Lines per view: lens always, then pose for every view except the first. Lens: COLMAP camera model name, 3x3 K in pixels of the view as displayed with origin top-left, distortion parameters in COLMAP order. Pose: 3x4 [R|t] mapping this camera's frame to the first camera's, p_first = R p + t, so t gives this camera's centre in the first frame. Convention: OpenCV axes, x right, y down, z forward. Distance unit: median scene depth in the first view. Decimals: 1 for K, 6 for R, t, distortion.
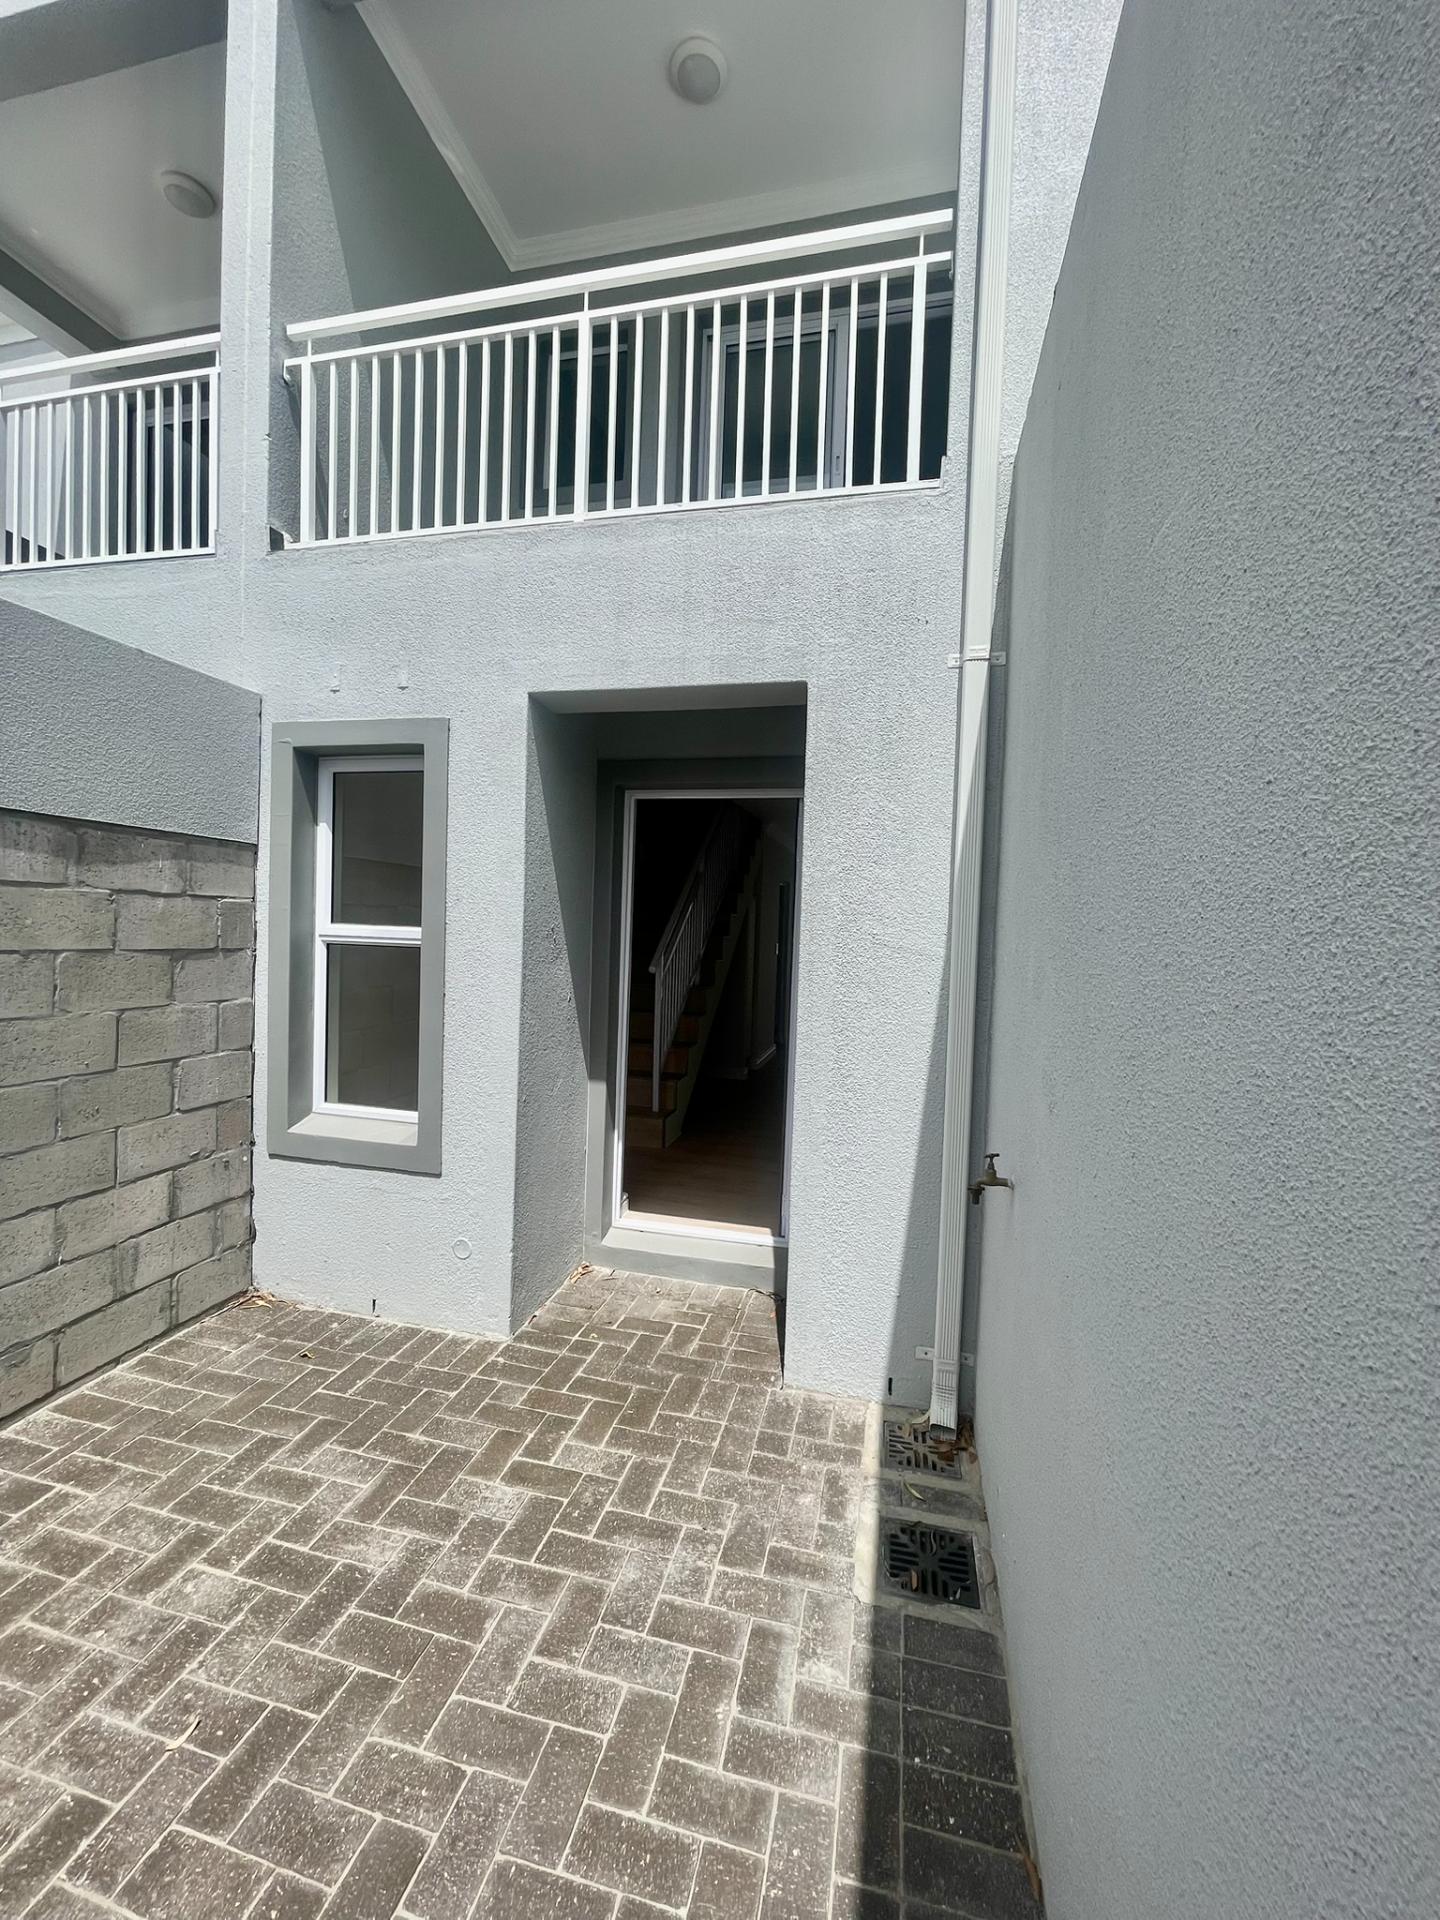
lens RADIAL K [[776.2, 0, 722.4], [0, 776.2, 960.4], [0, 0, 1]] dist [-0.000042, -0.000436]
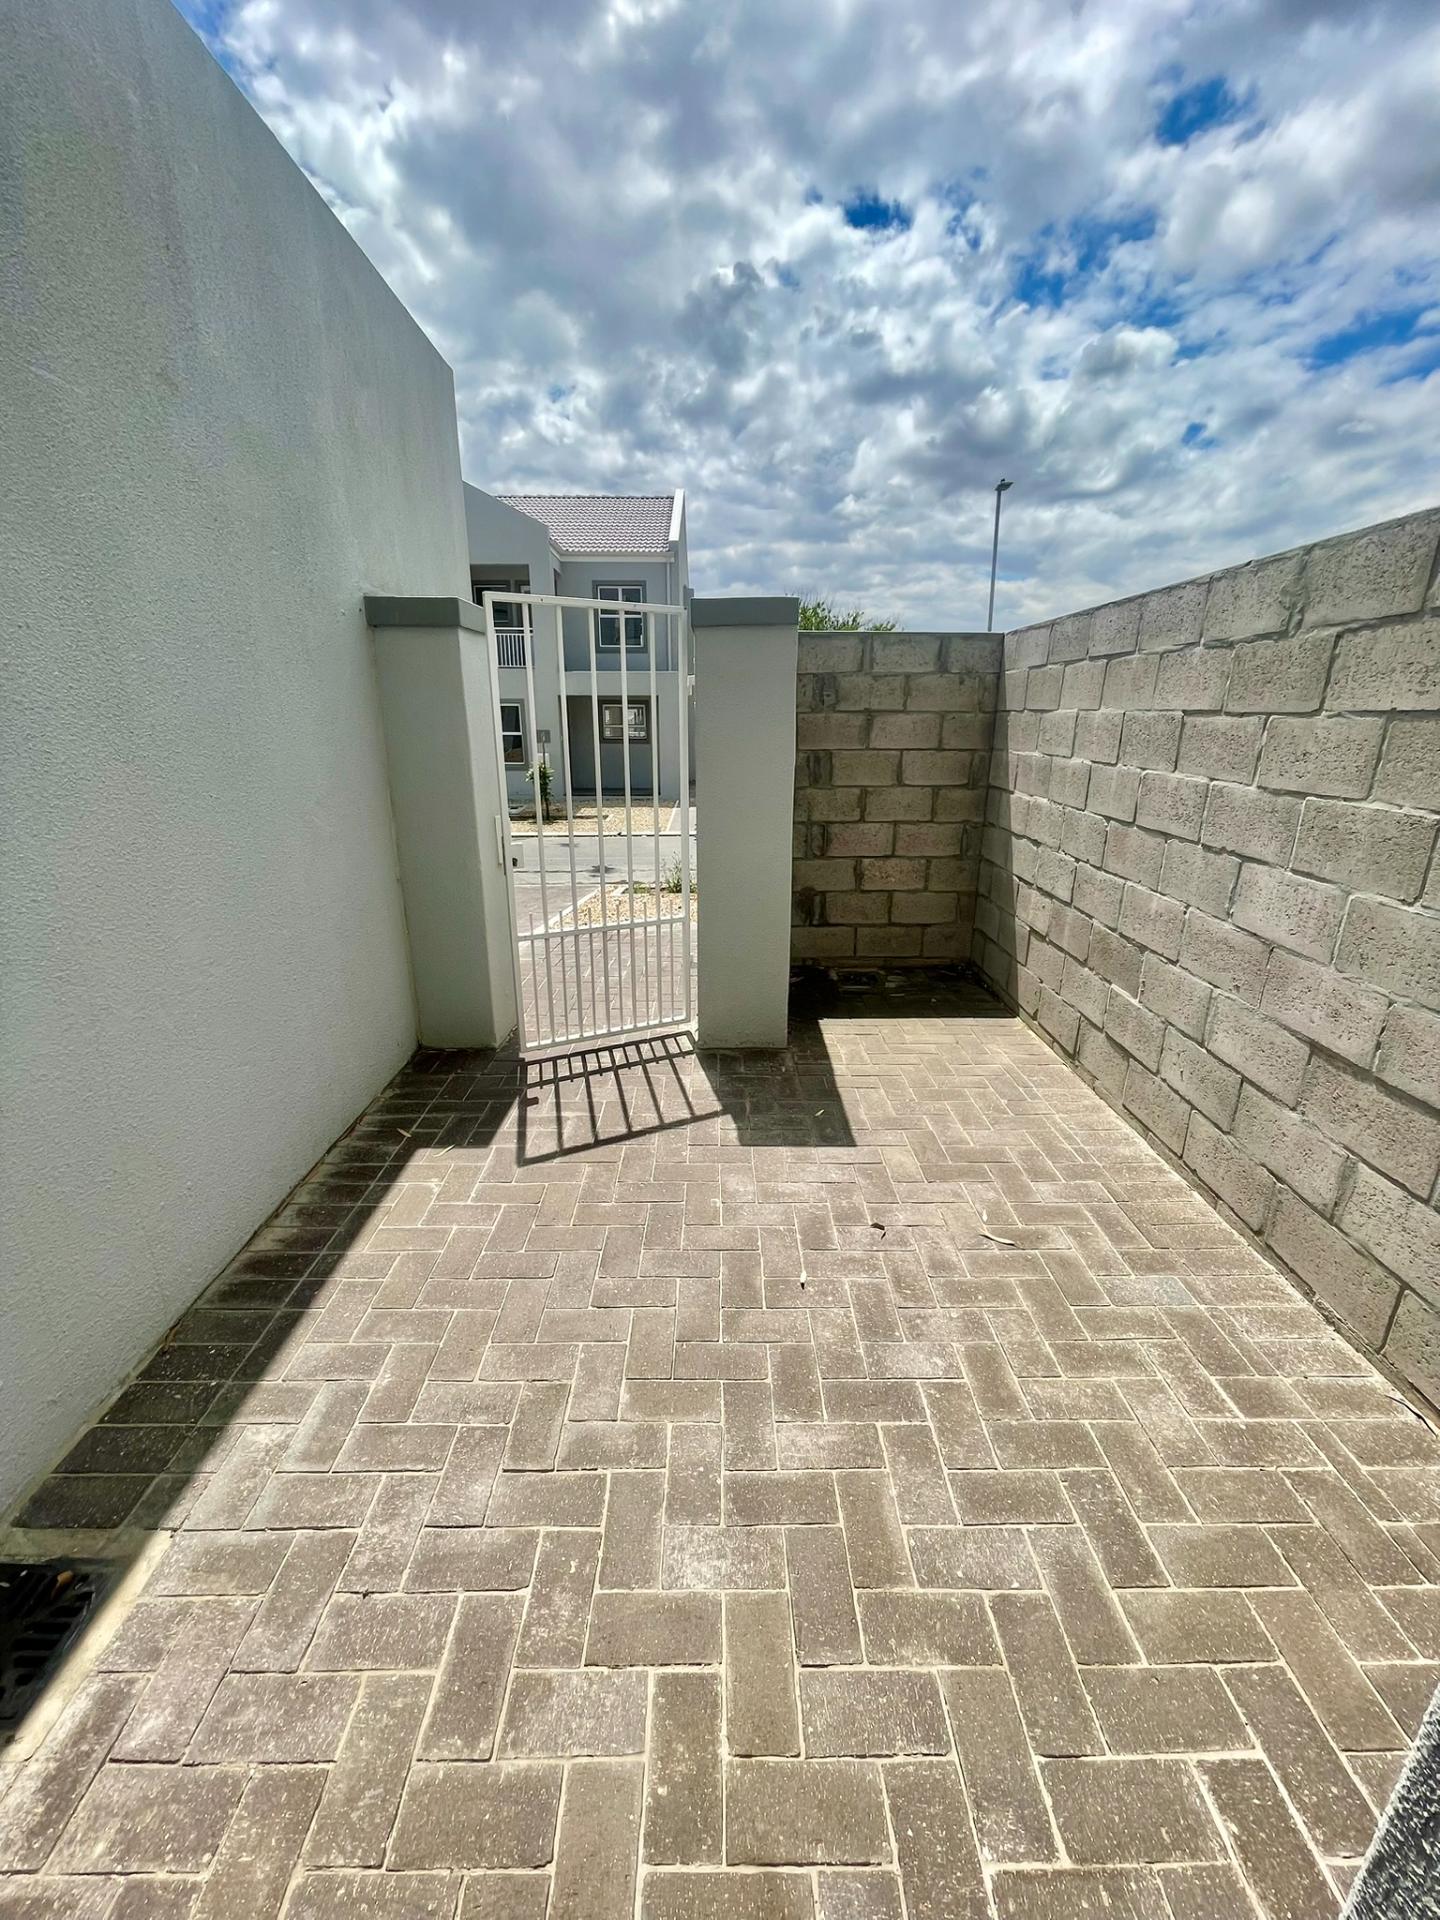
lens RADIAL K [[776.2, 0, 721.1], [0, 776.2, 956.7], [0, 0, 1]] dist [-0.000042, -0.000436]
pose [[-0.971537, 0.035786, -0.234168, -0.182172], [-0.042940, 0.945543, 0.322652, 0.005265], [0.232963, 0.323524, -0.917094, 1.529197]]
